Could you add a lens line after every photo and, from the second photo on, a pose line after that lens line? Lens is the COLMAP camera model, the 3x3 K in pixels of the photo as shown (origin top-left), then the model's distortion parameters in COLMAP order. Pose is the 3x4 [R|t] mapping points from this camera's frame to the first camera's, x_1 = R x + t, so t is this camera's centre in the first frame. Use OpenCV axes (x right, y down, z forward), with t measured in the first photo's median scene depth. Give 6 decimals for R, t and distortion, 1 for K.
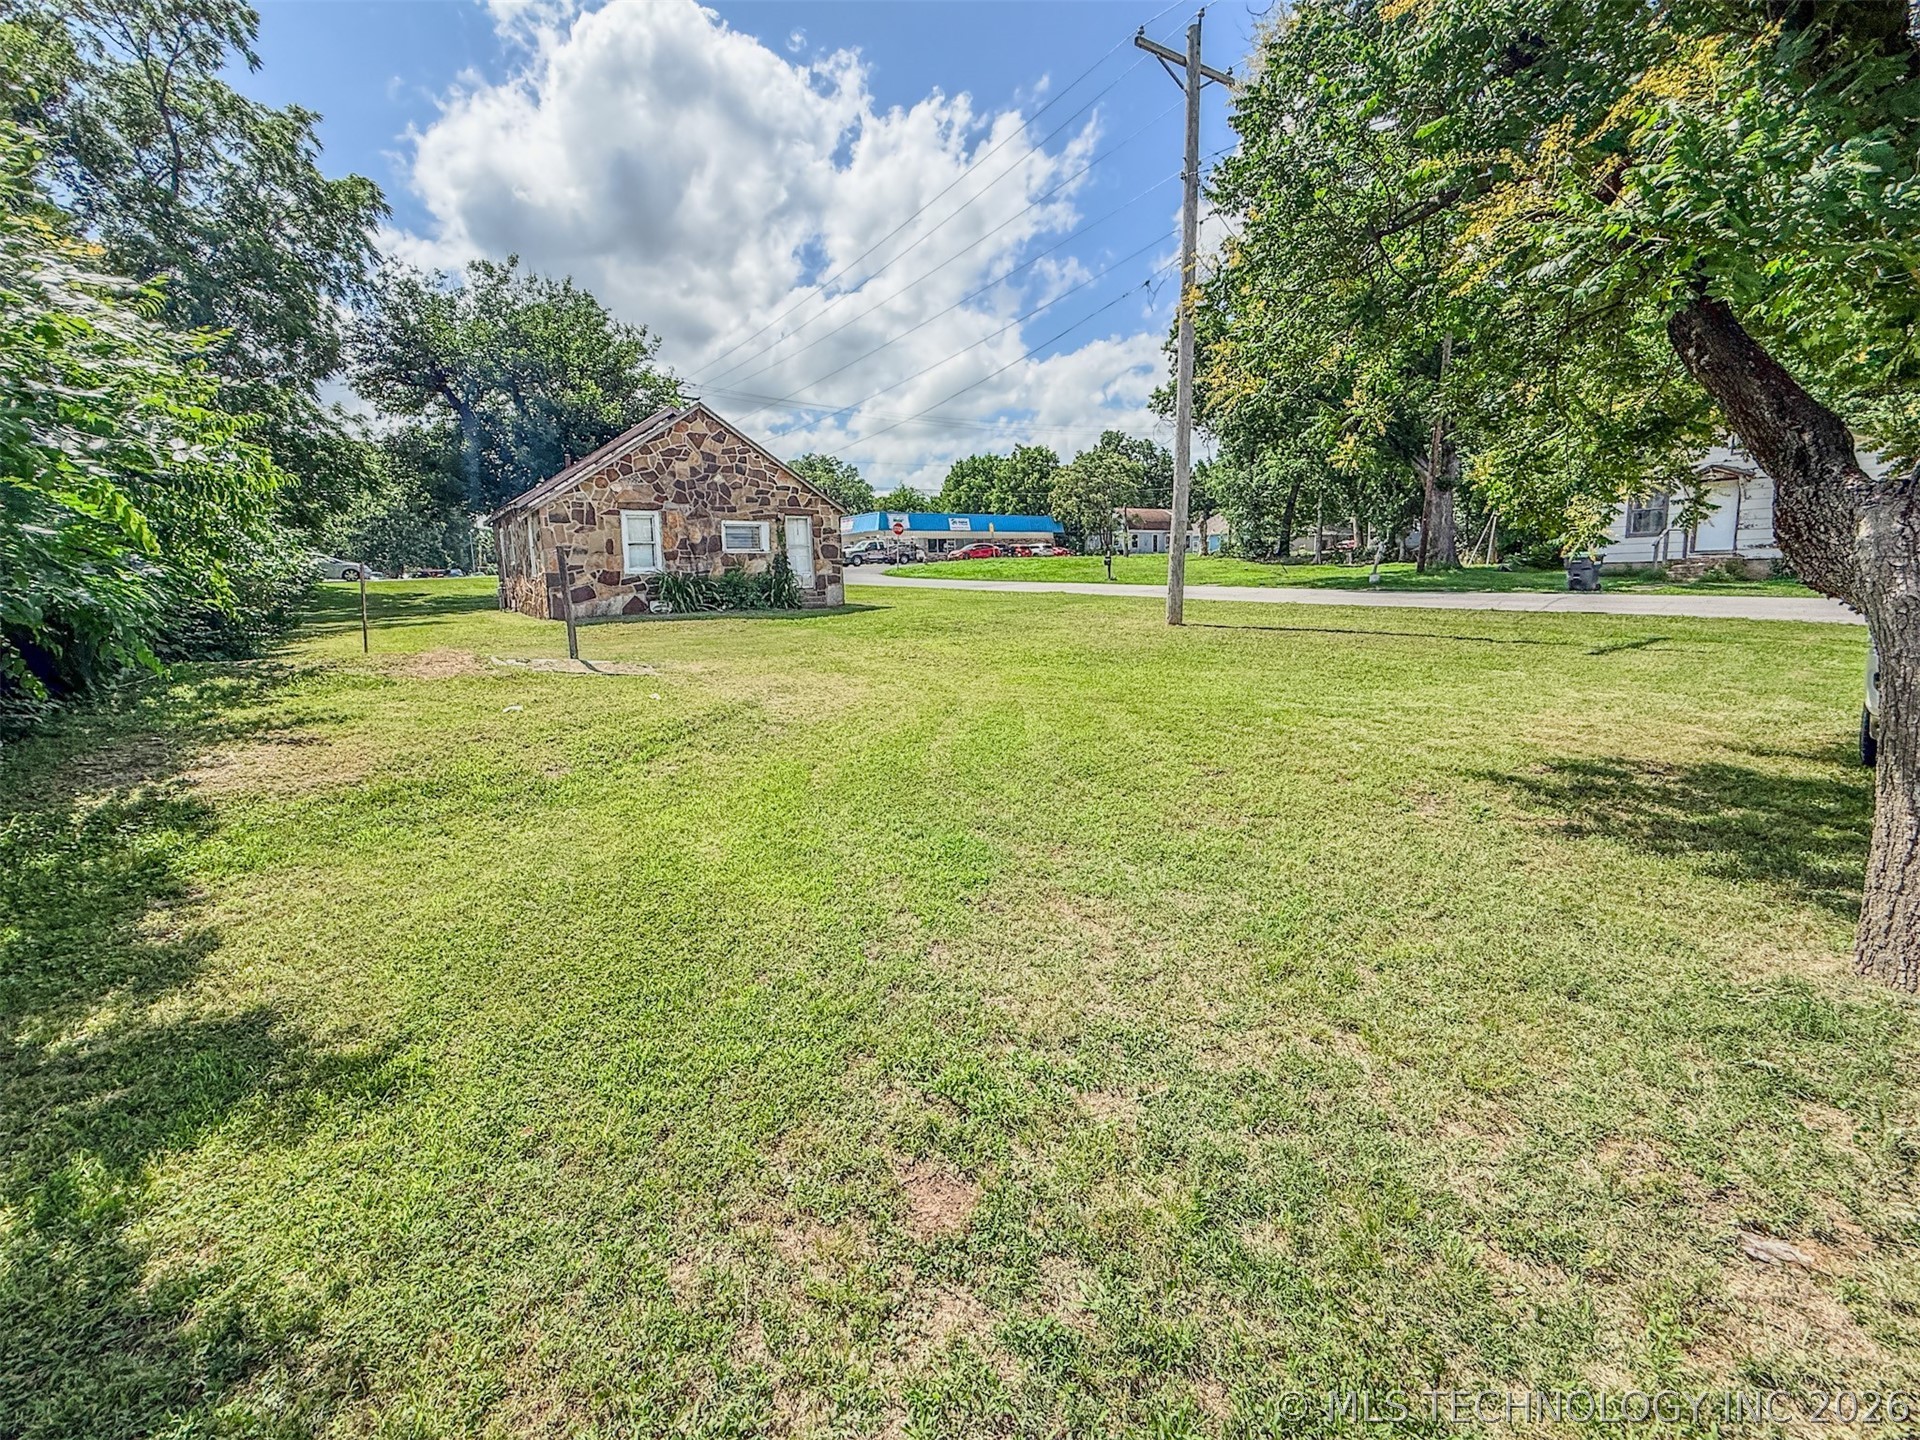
lens RADIAL K [[842.4, 0, 974.9], [0, 842.4, 712.8], [0, 0, 1]] dist [-0.004918, 0.000122]
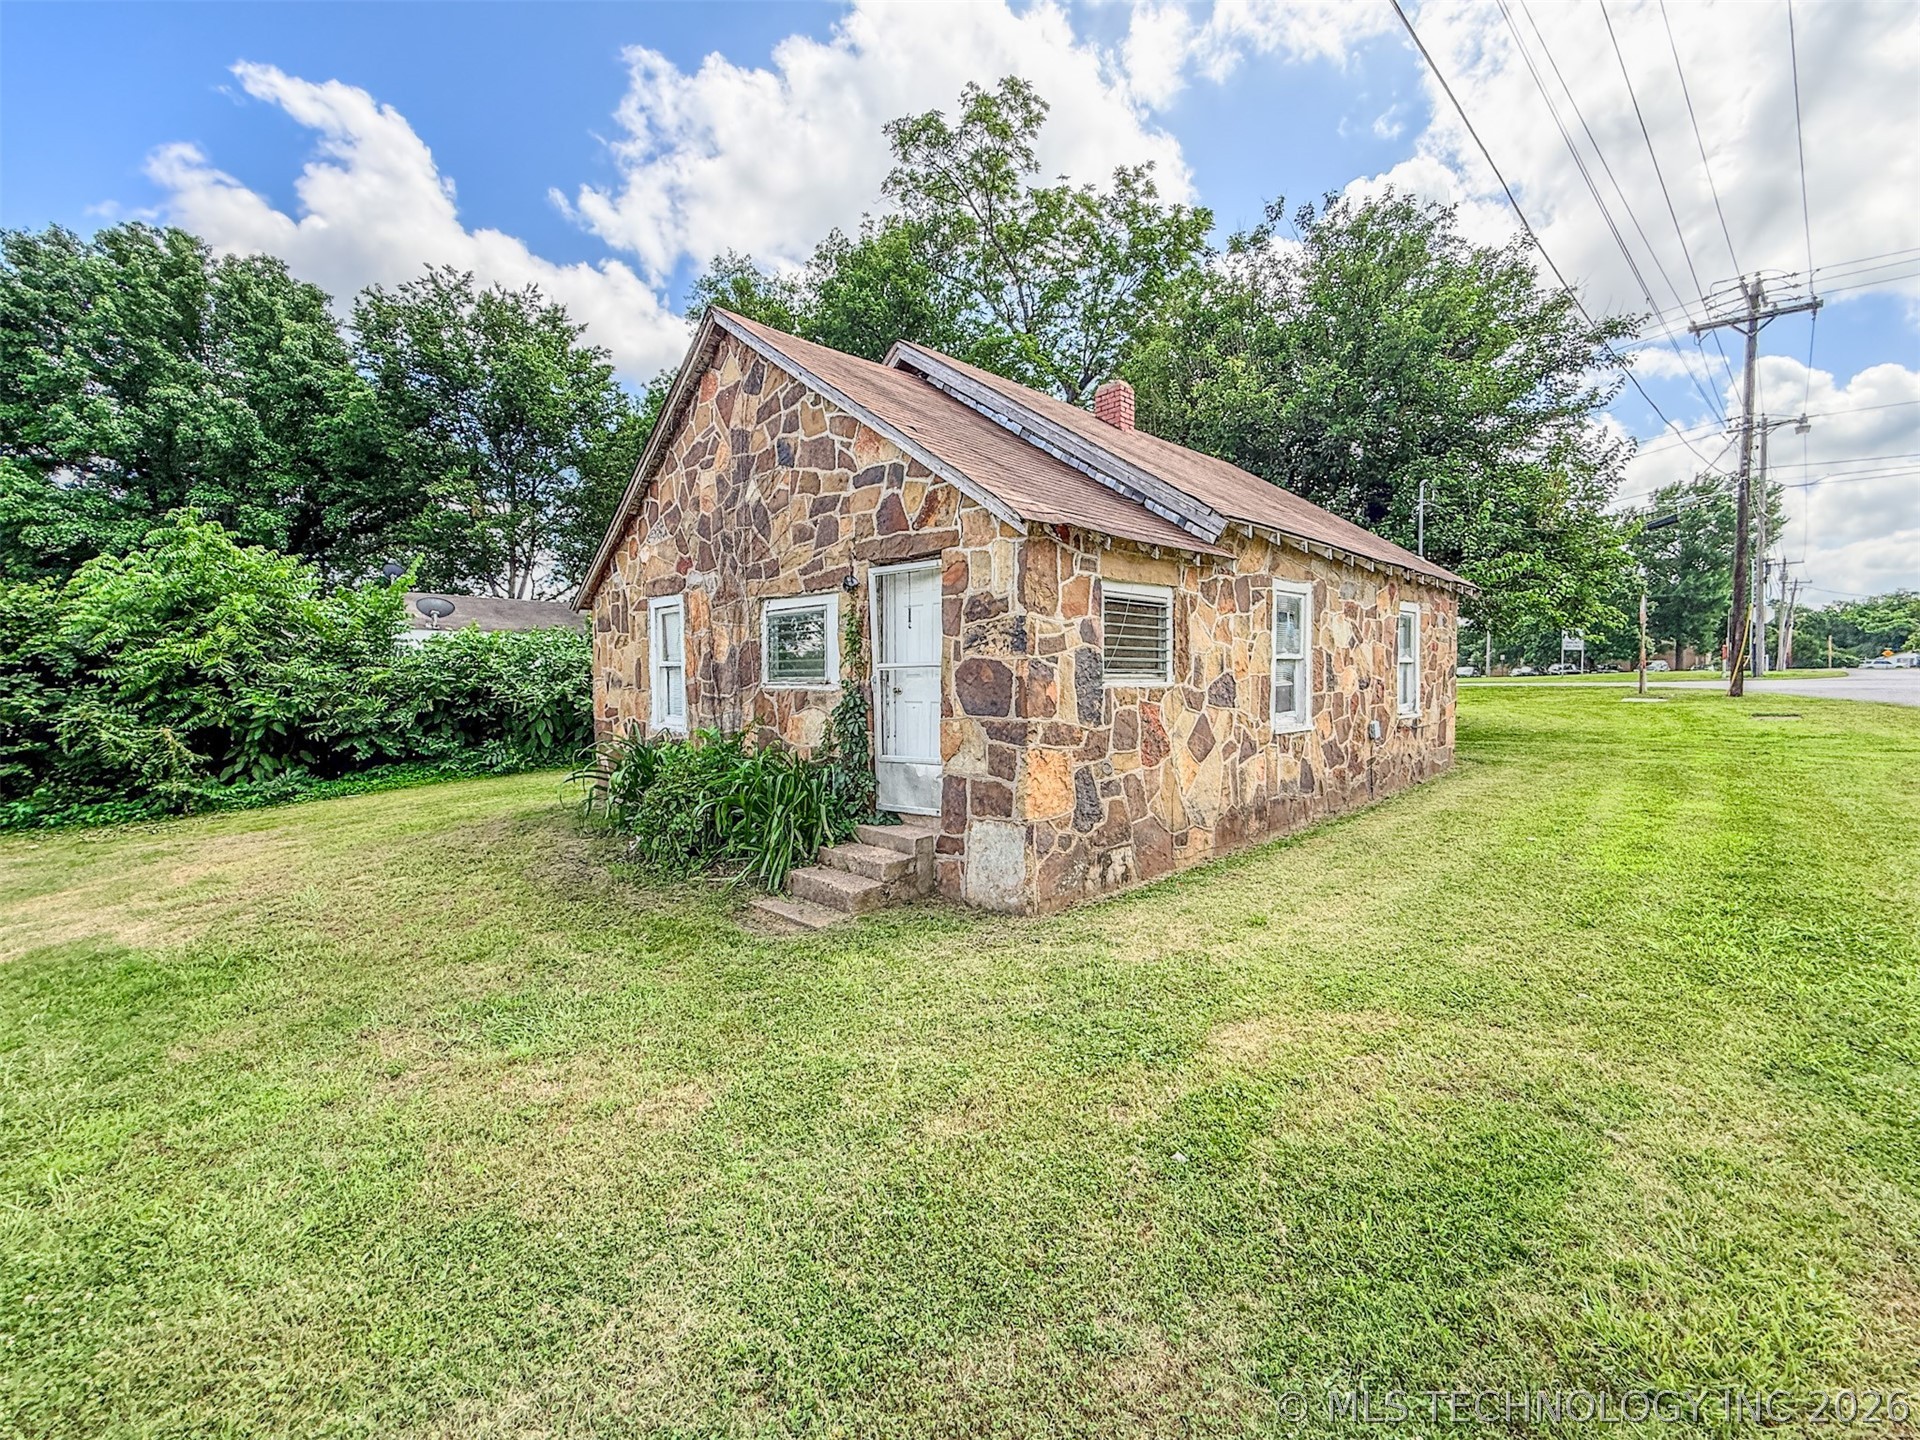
lens RADIAL K [[785.8, 0, 962.1], [0, 785.8, 704.5], [0, 0, 1]] dist [-0.000813, -0.000483]
pose [[0.207699, 0.053751, -0.976715, 0.055484], [-0.157406, 0.987314, 0.020861, -0.199091], [0.965445, 0.149408, 0.213525, 0.988163]]
